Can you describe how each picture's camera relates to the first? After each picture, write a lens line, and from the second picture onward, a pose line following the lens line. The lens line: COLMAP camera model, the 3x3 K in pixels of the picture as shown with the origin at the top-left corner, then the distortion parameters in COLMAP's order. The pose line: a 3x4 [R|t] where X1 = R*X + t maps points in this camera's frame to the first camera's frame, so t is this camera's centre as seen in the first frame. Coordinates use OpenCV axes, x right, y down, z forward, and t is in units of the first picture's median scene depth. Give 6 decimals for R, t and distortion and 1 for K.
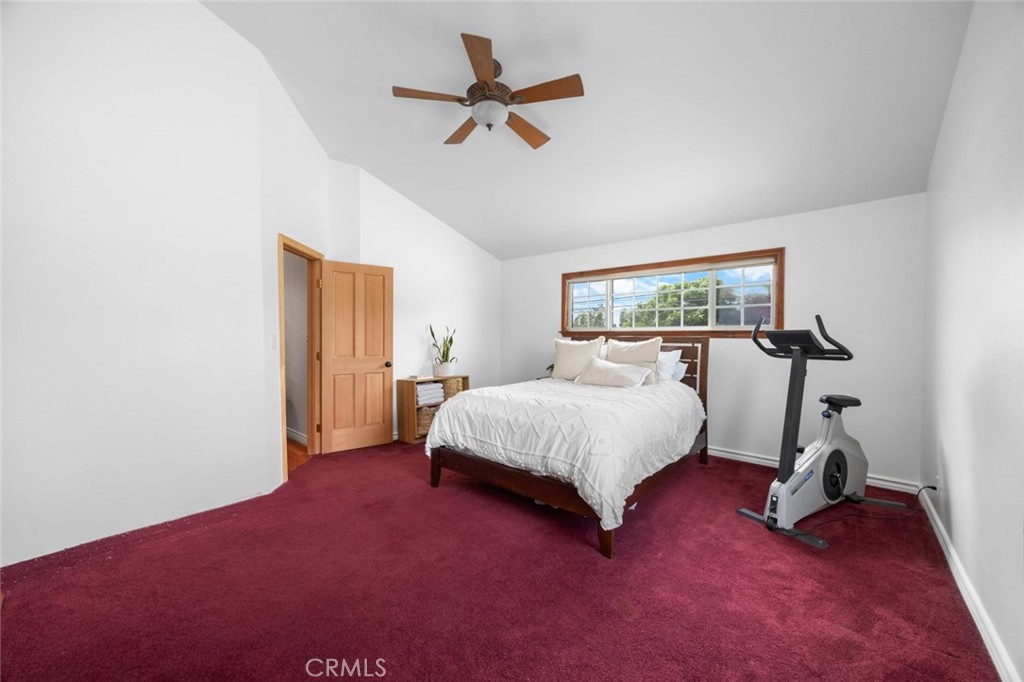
lens RADIAL K [[385.6, 0, 512.0], [0, 385.6, 341.0], [0, 0, 1]] dist [-0.001594, -0.000061]
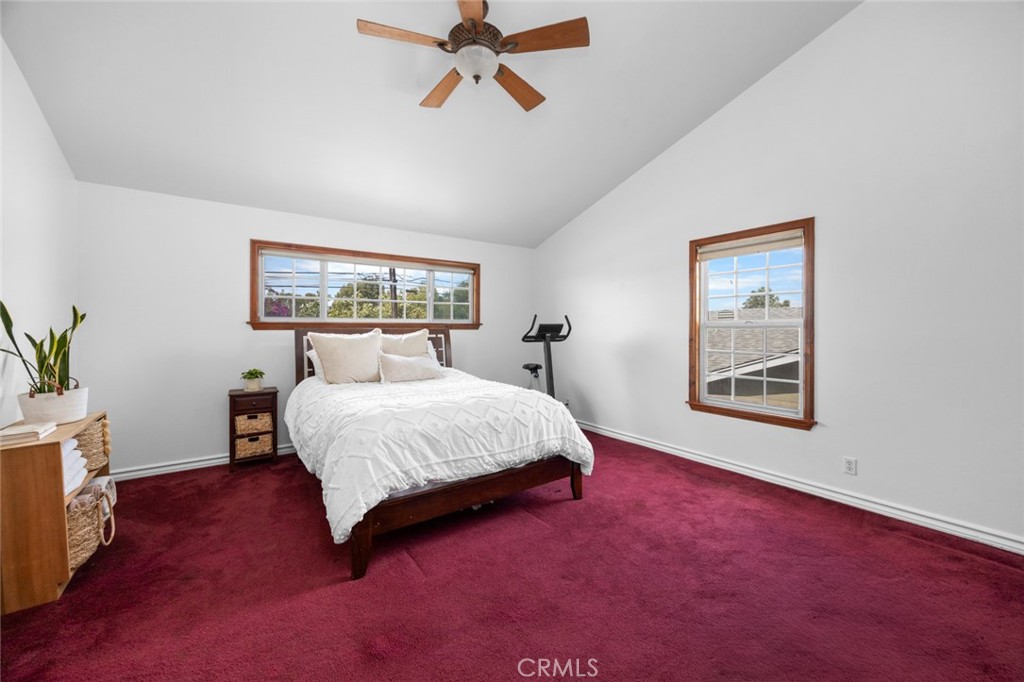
lens RADIAL K [[397.7, 0, 514.4], [0, 397.7, 332.4], [0, 0, 1]] dist [-0.001771, -0.000094]
pose [[0.238102, -0.014108, 0.971138, -0.652296], [0.016135, 0.999814, 0.010569, -0.008684], [-0.971106, 0.013153, 0.238286, 0.531147]]
